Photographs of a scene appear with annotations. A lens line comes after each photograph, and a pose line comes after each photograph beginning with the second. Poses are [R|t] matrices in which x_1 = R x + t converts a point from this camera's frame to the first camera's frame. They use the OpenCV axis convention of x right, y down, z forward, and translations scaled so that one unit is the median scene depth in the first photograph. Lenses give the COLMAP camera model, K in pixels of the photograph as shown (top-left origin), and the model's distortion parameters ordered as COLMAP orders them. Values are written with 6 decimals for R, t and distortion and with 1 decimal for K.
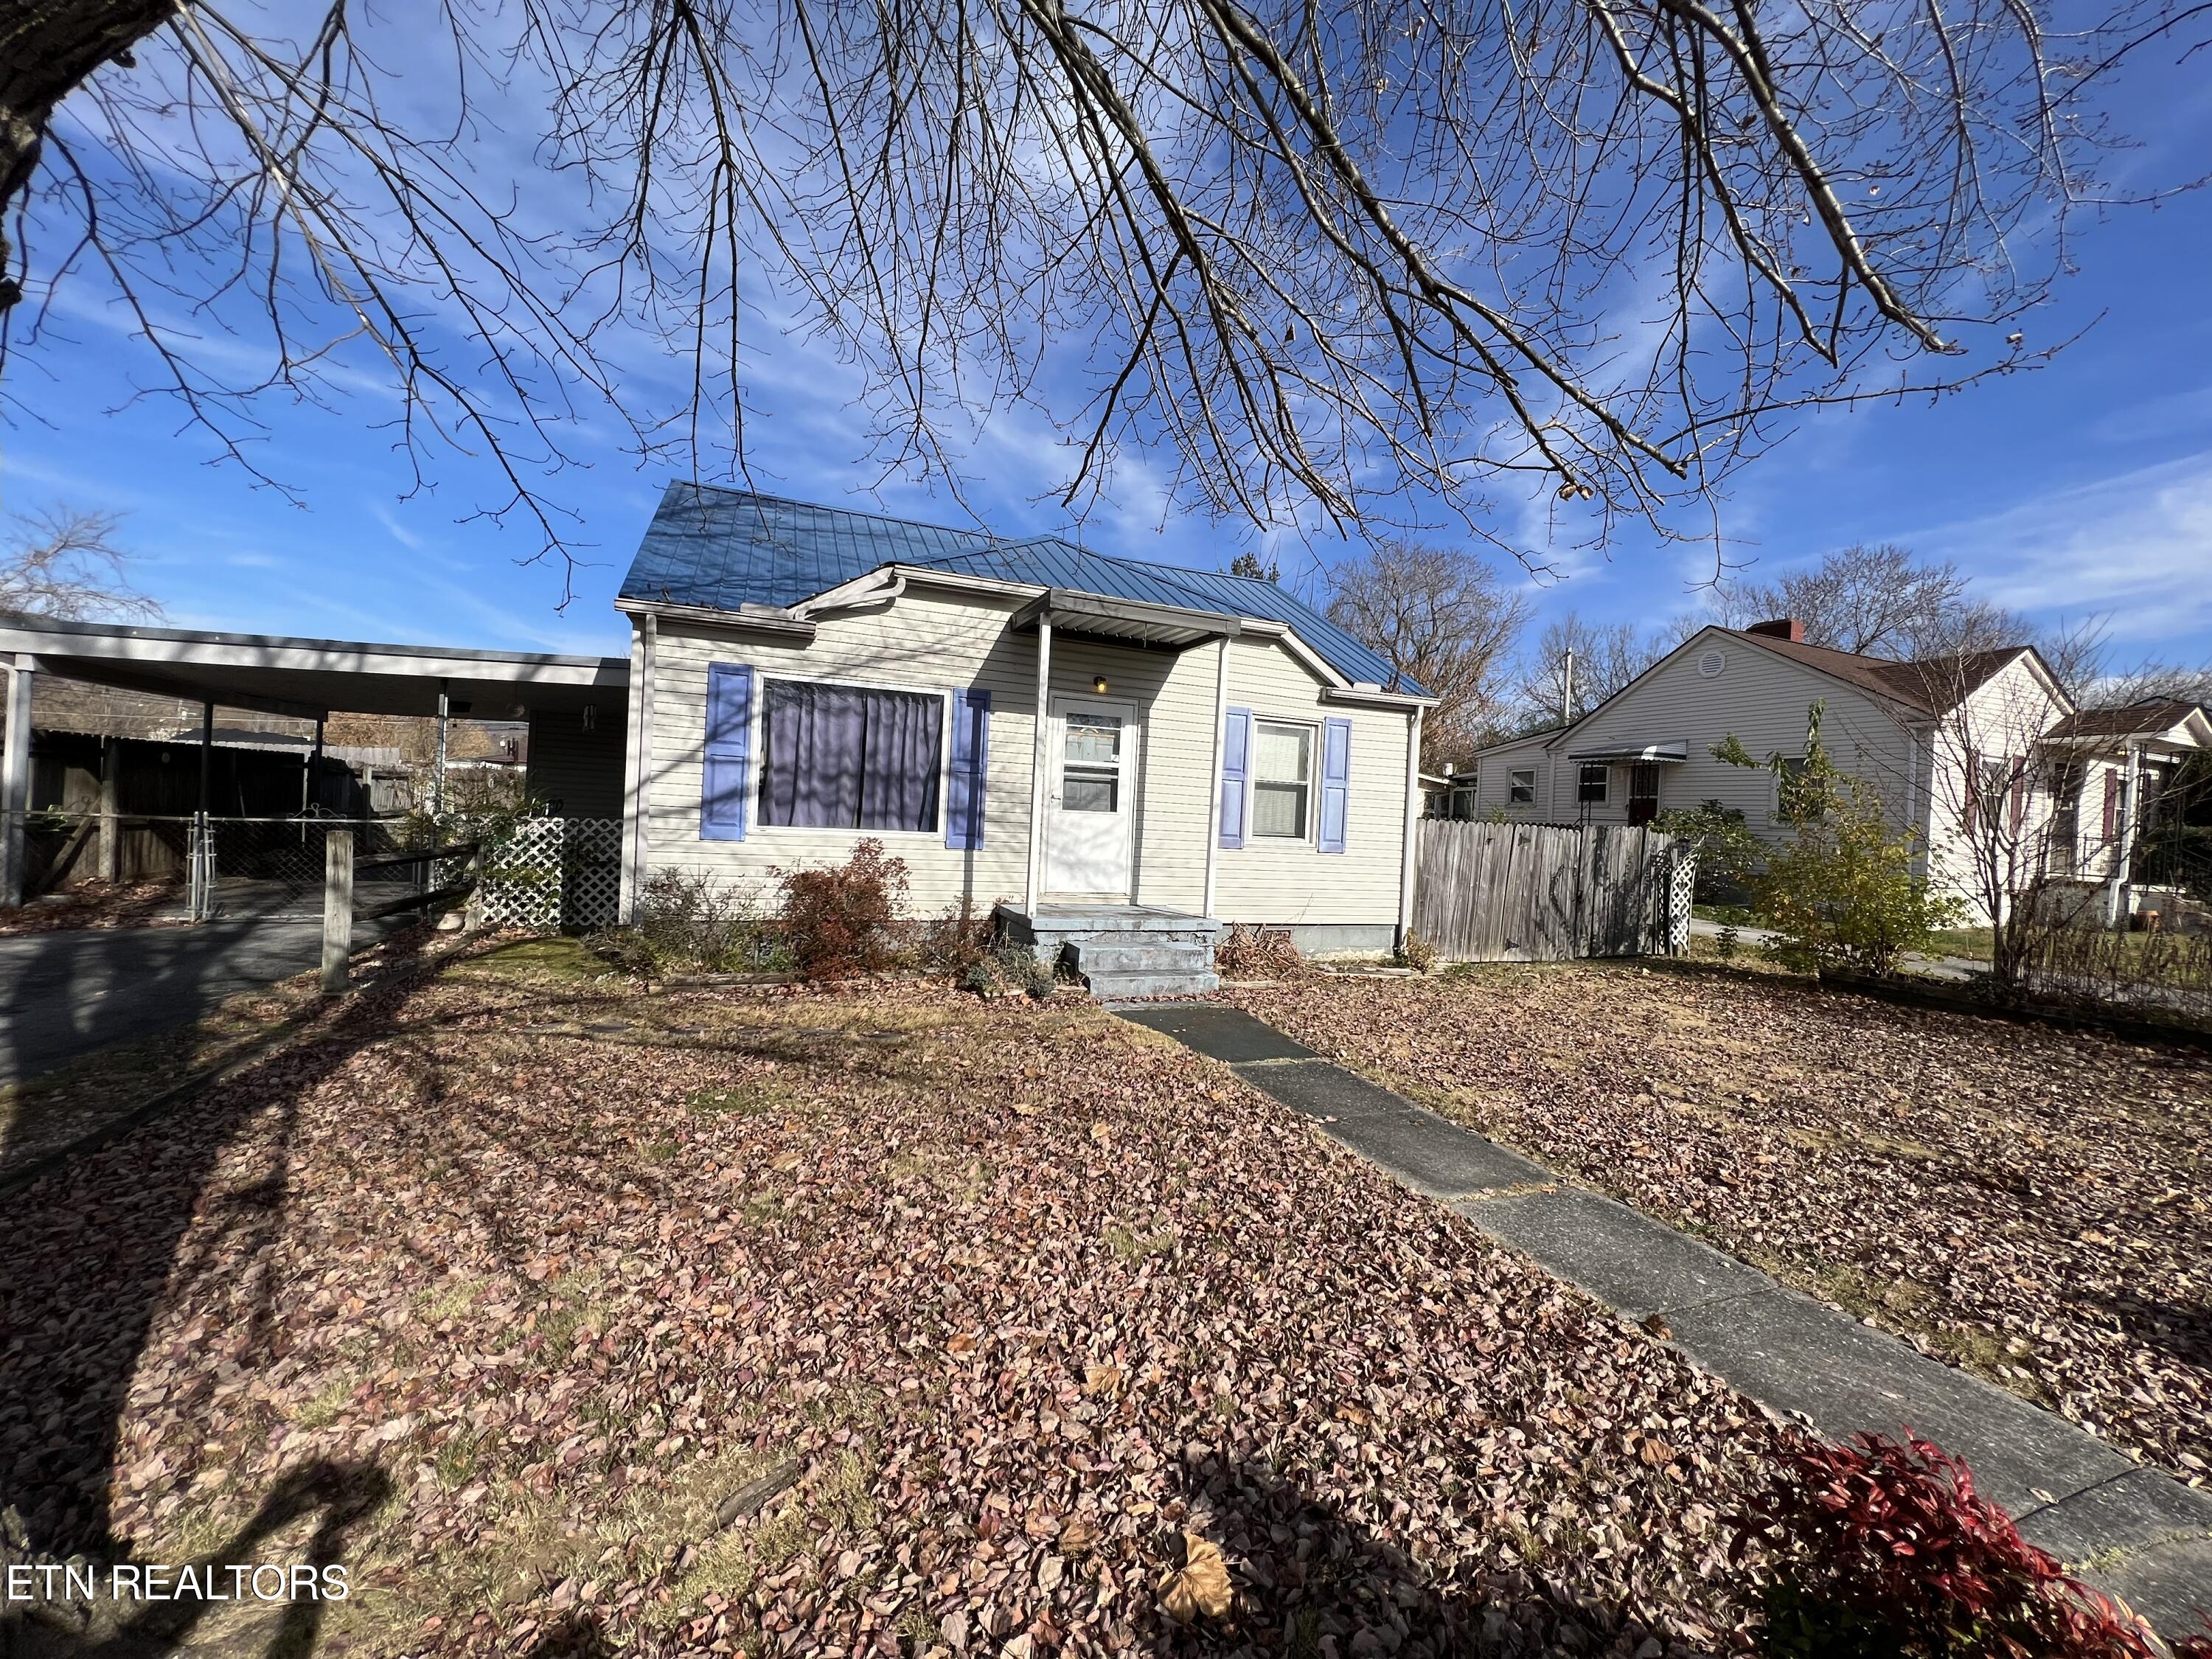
lens RADIAL K [[866.2, 0, 1104.5], [0, 866.2, 823.3], [0, 0, 1]] dist [0.003596, -0.000106]
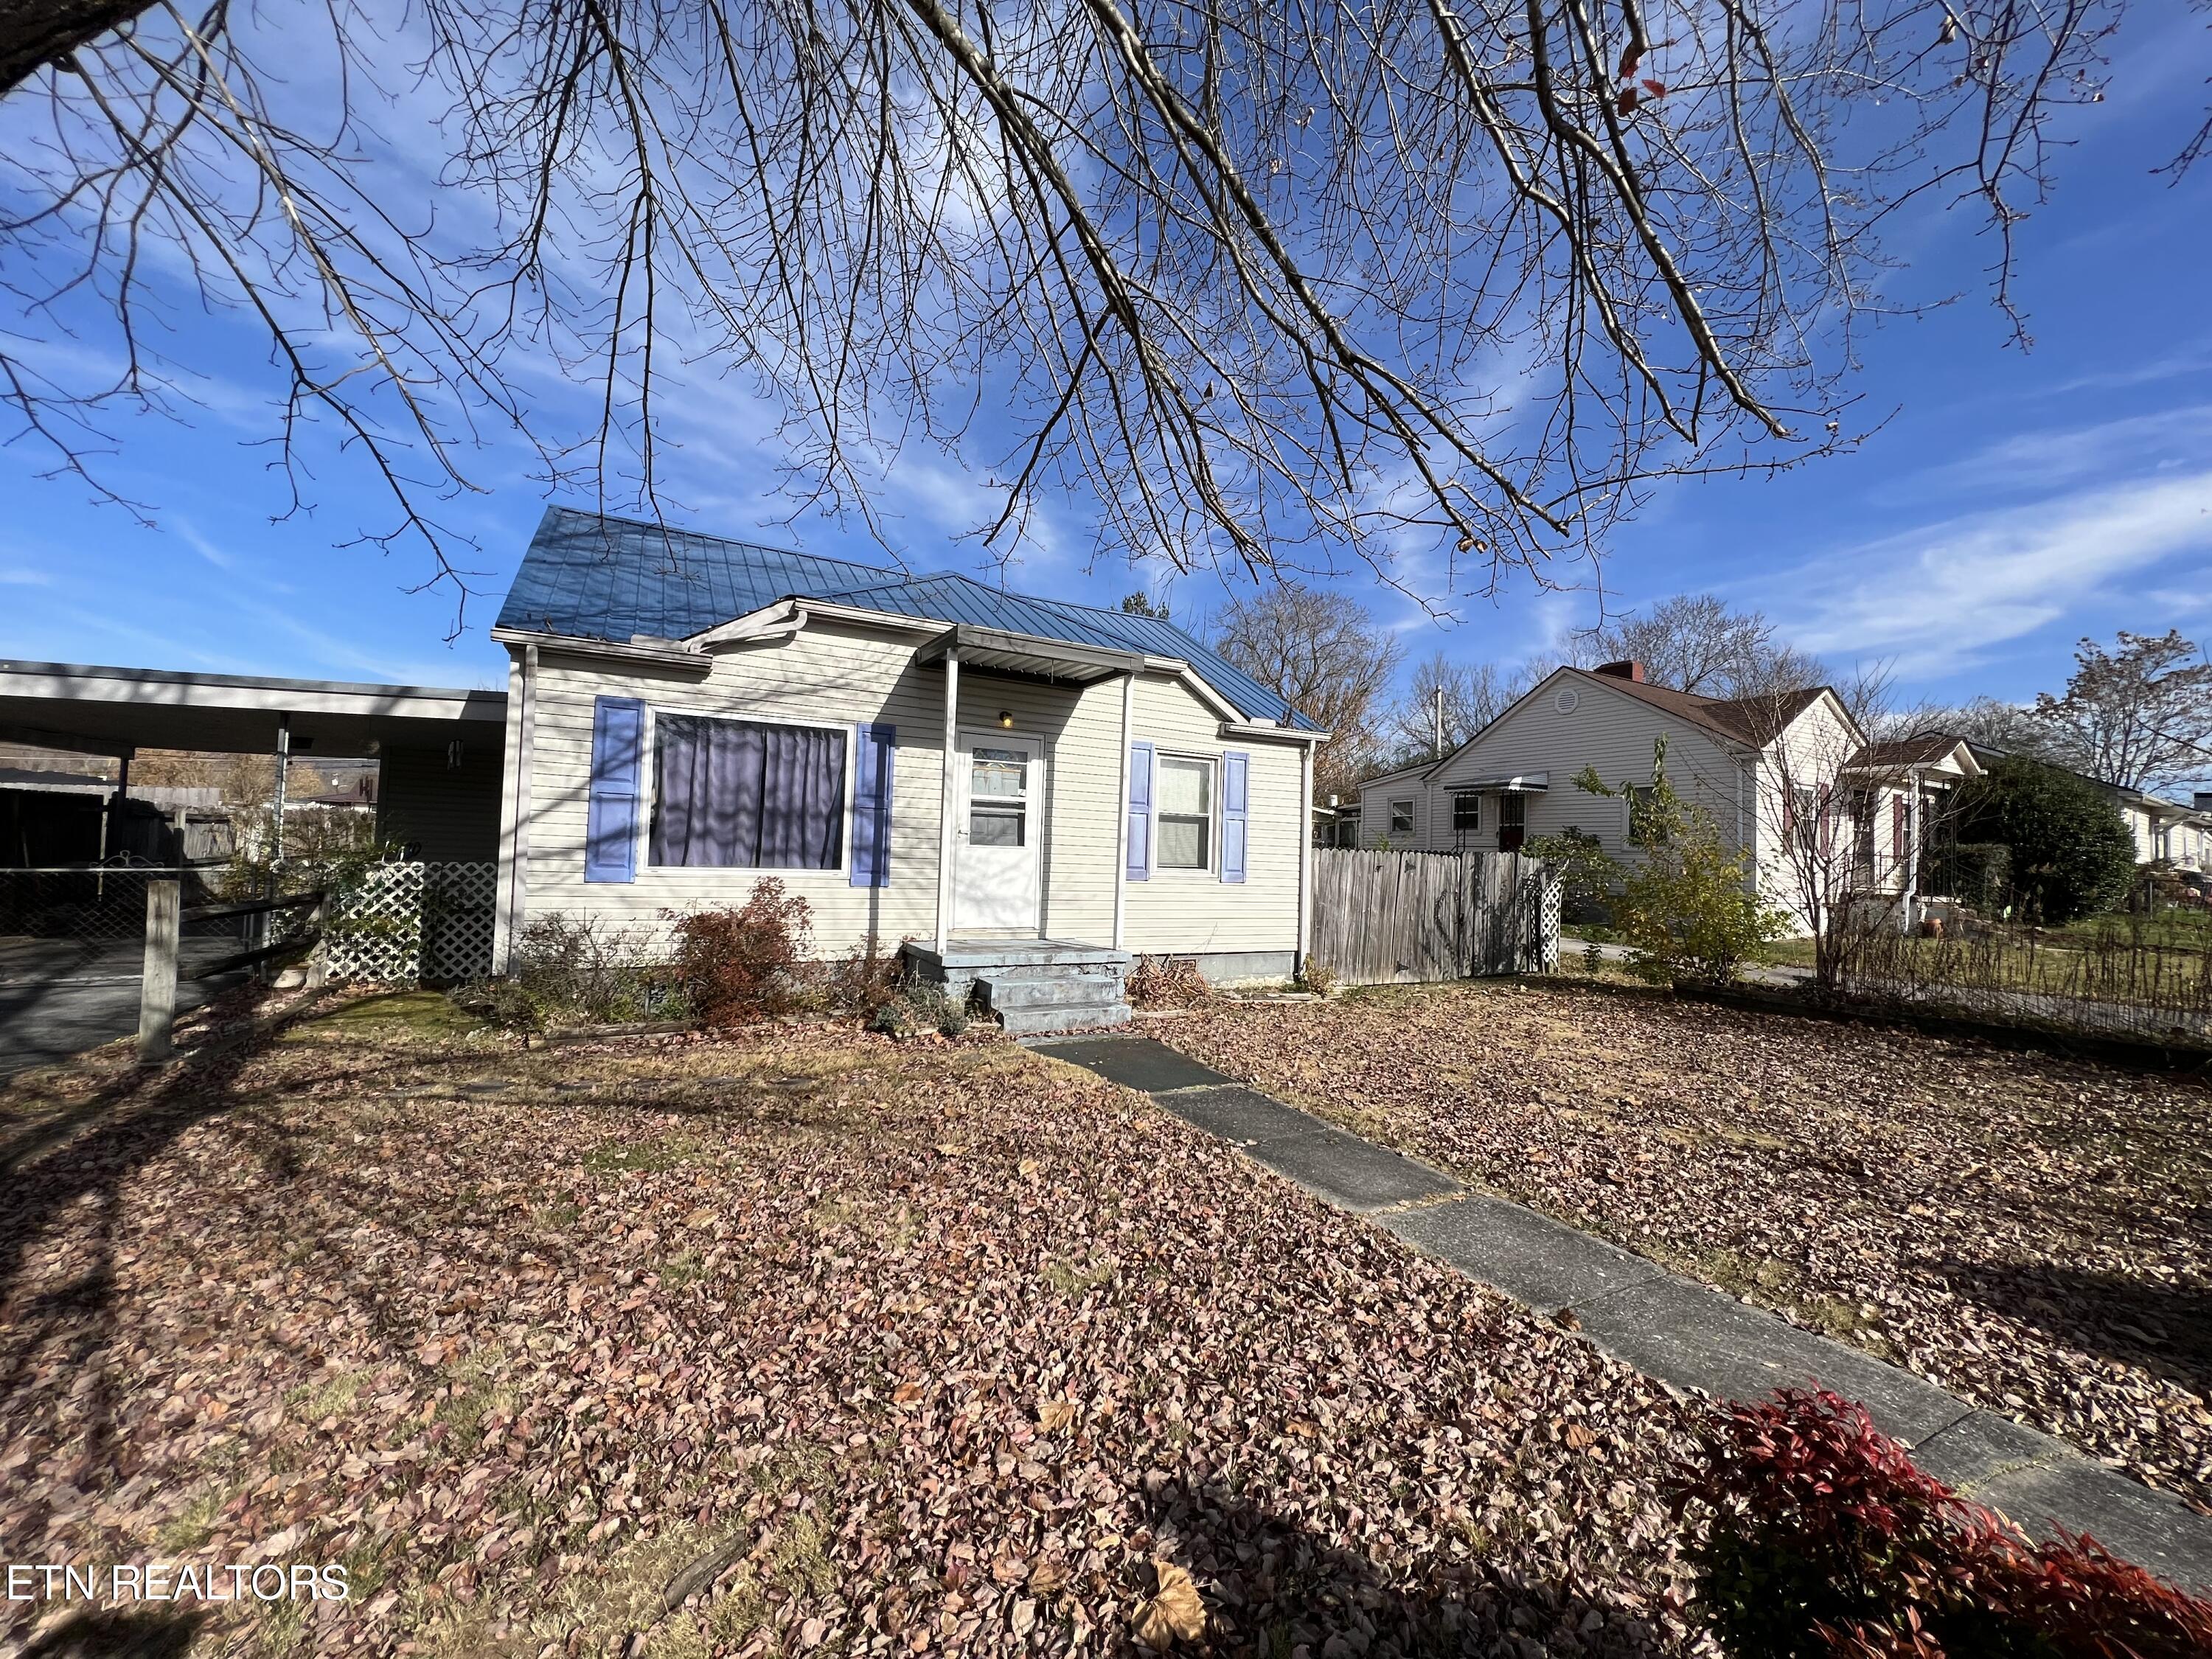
lens RADIAL K [[866.2, 0, 1099.5], [0, 866.2, 825.0], [0, 0, 1]] dist [0.003596, -0.000106]
pose [[0.993125, -0.012915, 0.116347, -0.017760], [0.017249, 0.999191, -0.036319, 0.000385], [-0.115784, 0.038076, 0.992544, -0.005320]]
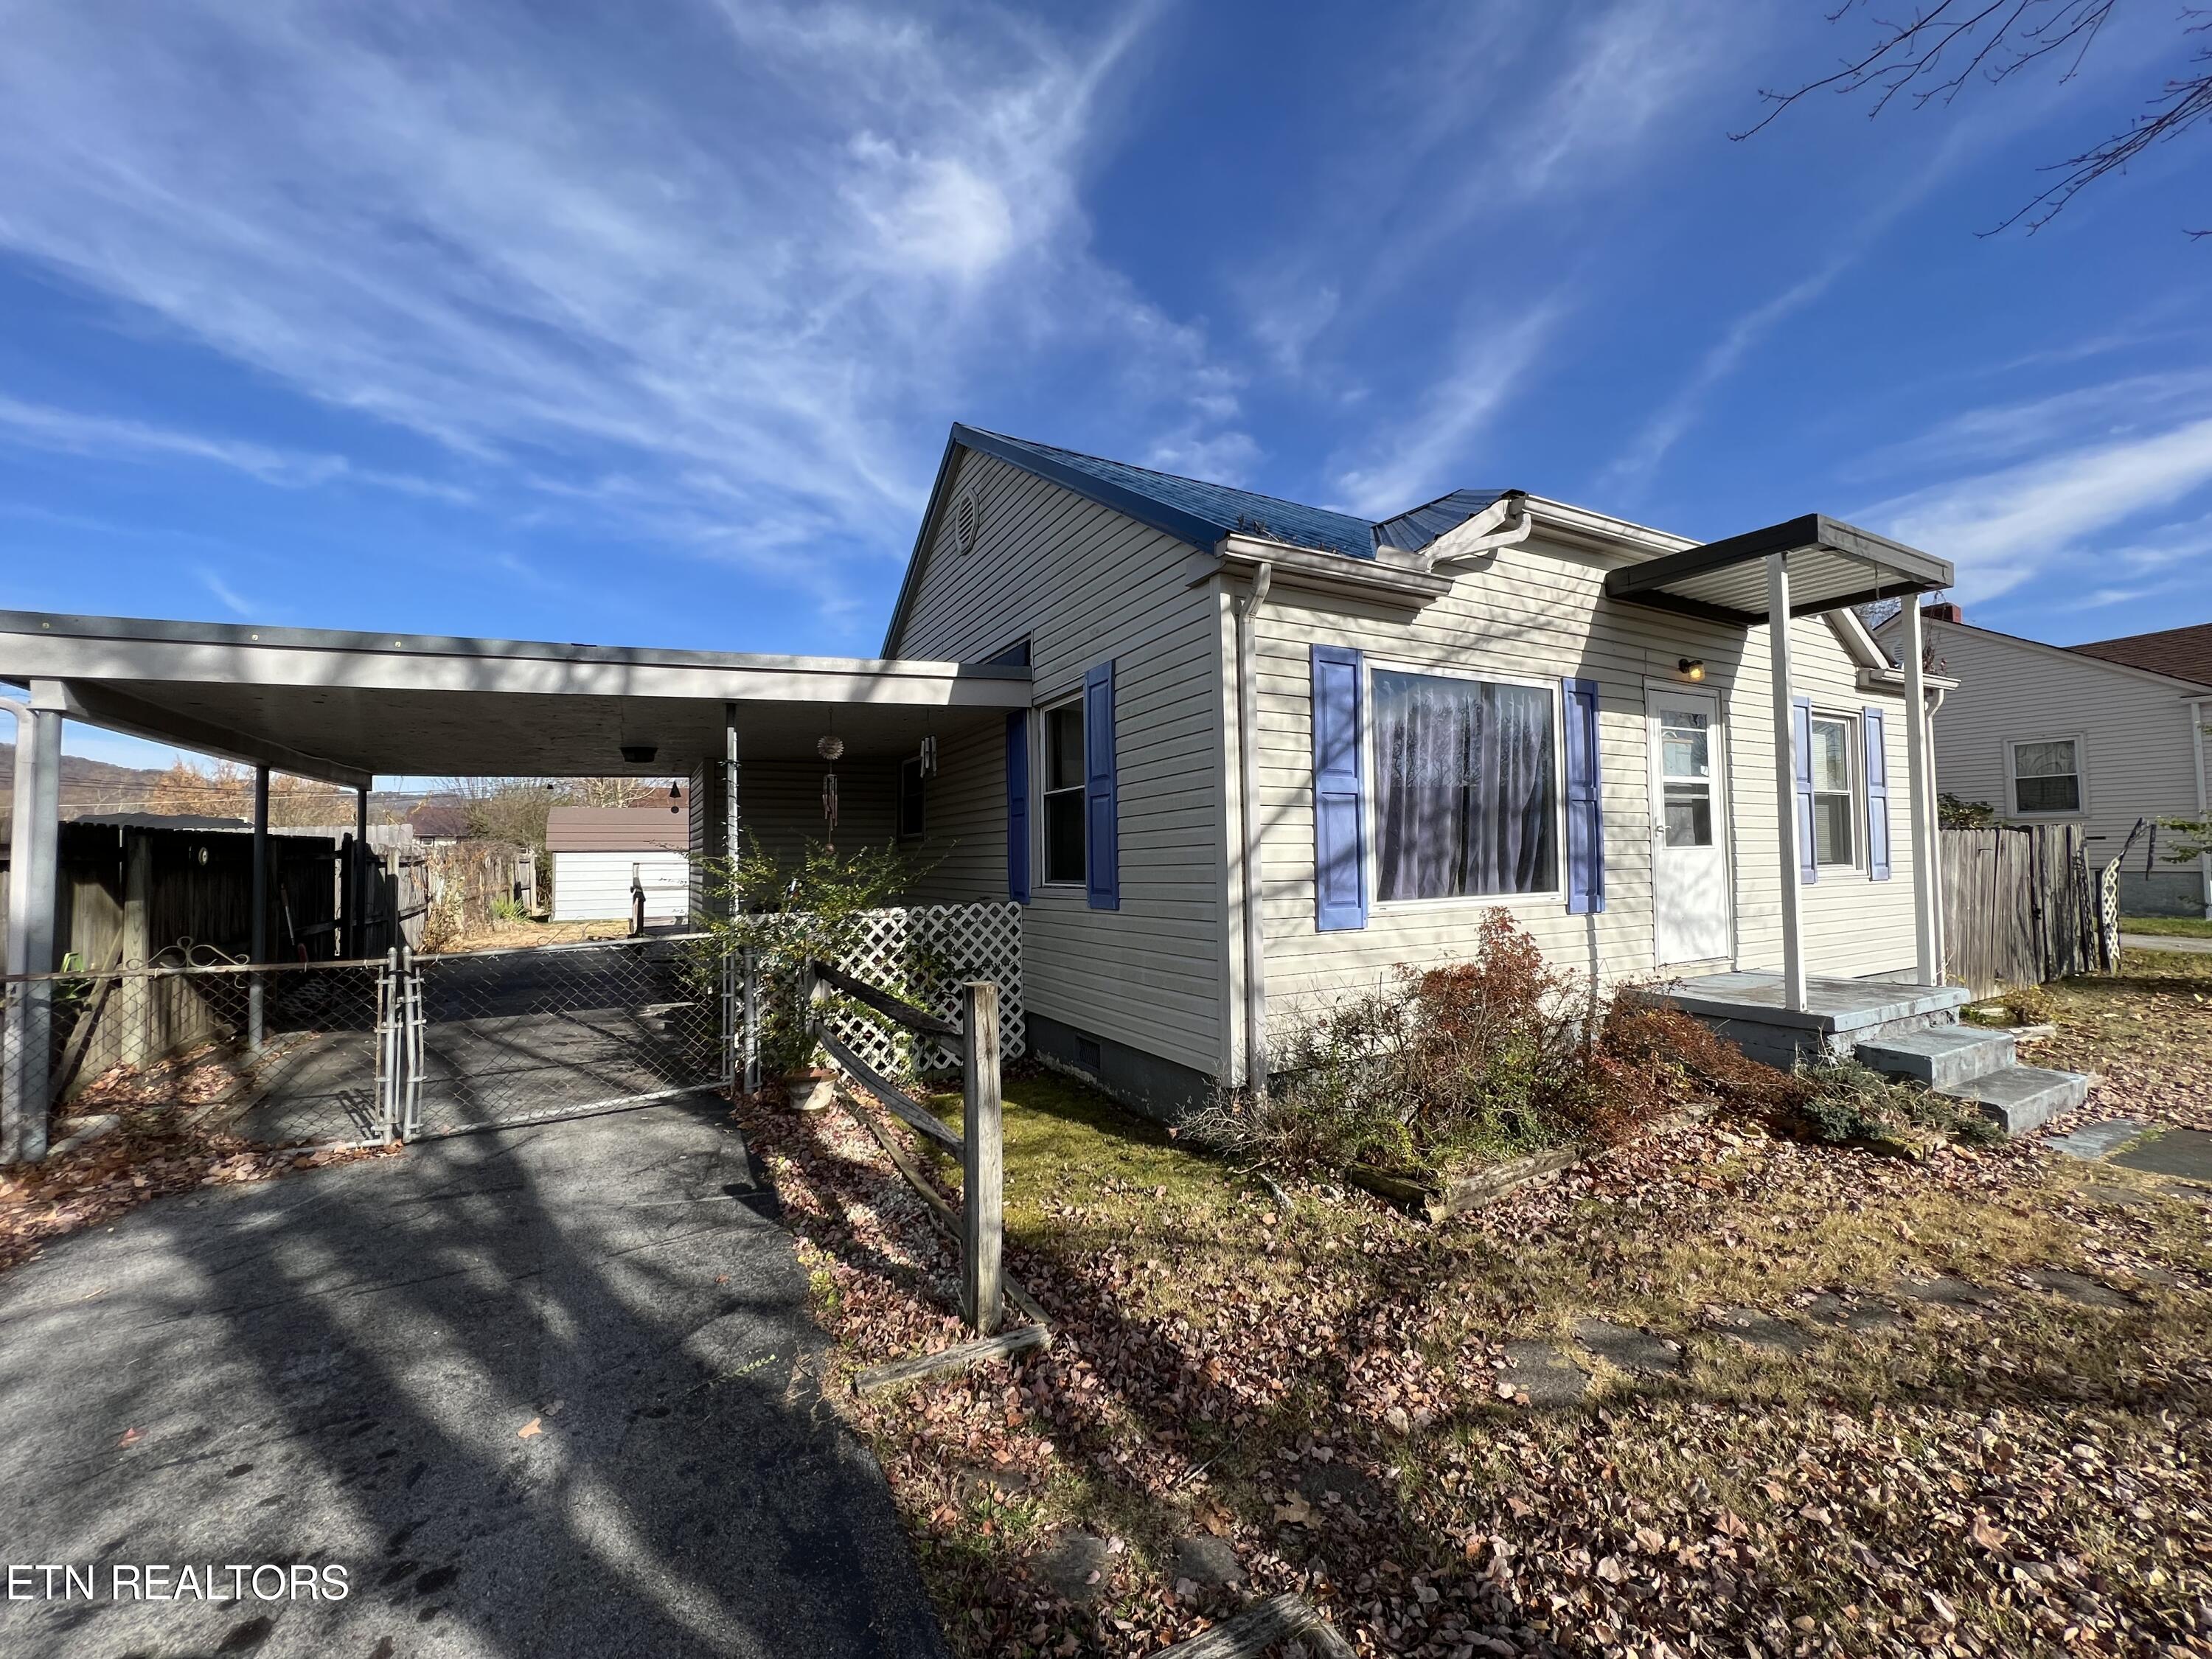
lens RADIAL K [[866.2, 0, 1096.1], [0, 866.2, 823.1], [0, 0, 1]] dist [0.003596, -0.000106]
pose [[0.990828, -0.060548, 0.120803, -0.666891], [0.065448, 0.997169, -0.037010, -0.043660], [-0.118220, 0.044577, 0.991986, 0.392815]]
